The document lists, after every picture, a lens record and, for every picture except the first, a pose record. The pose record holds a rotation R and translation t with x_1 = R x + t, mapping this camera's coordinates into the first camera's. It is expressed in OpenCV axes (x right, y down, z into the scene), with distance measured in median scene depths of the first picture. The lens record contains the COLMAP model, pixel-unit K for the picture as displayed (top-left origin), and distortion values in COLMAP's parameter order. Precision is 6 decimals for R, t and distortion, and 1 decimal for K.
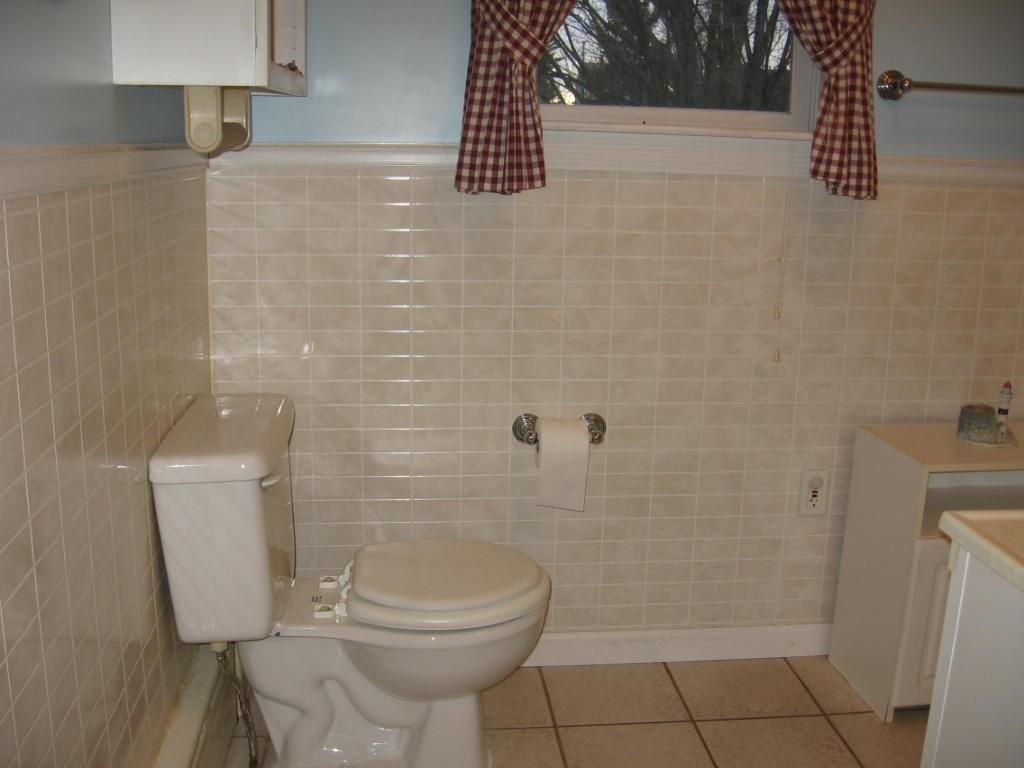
lens RADIAL K [[1058.4, 0, 510.6], [0, 1058.4, 392.1], [0, 0, 1]] dist [-0.108343, 0.001592]
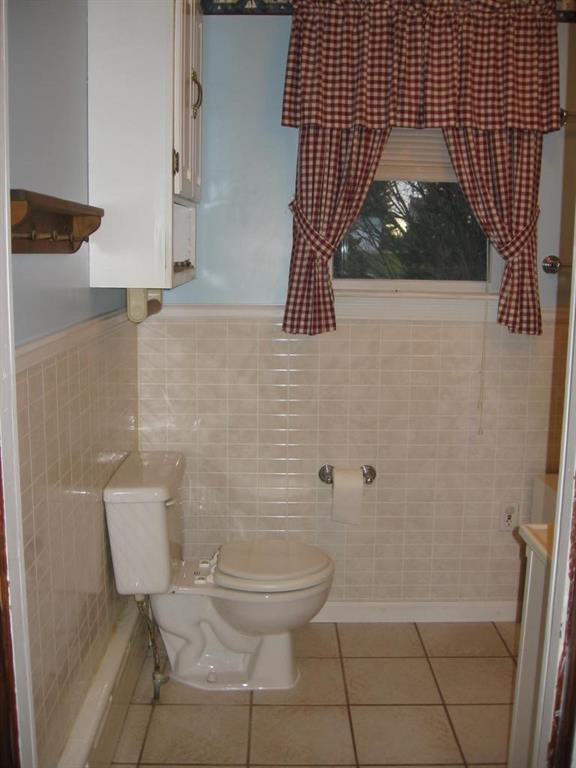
lens RADIAL K [[793.8, 0, 288.0], [0, 793.8, 384.0], [0, 0, 1]] dist [-0.108343, 0.001592]
pose [[0.995801, 0.004356, -0.091440, 0.073225], [-0.011047, 0.997286, -0.072793, -0.016396], [0.090875, 0.073498, 0.993146, -0.260996]]
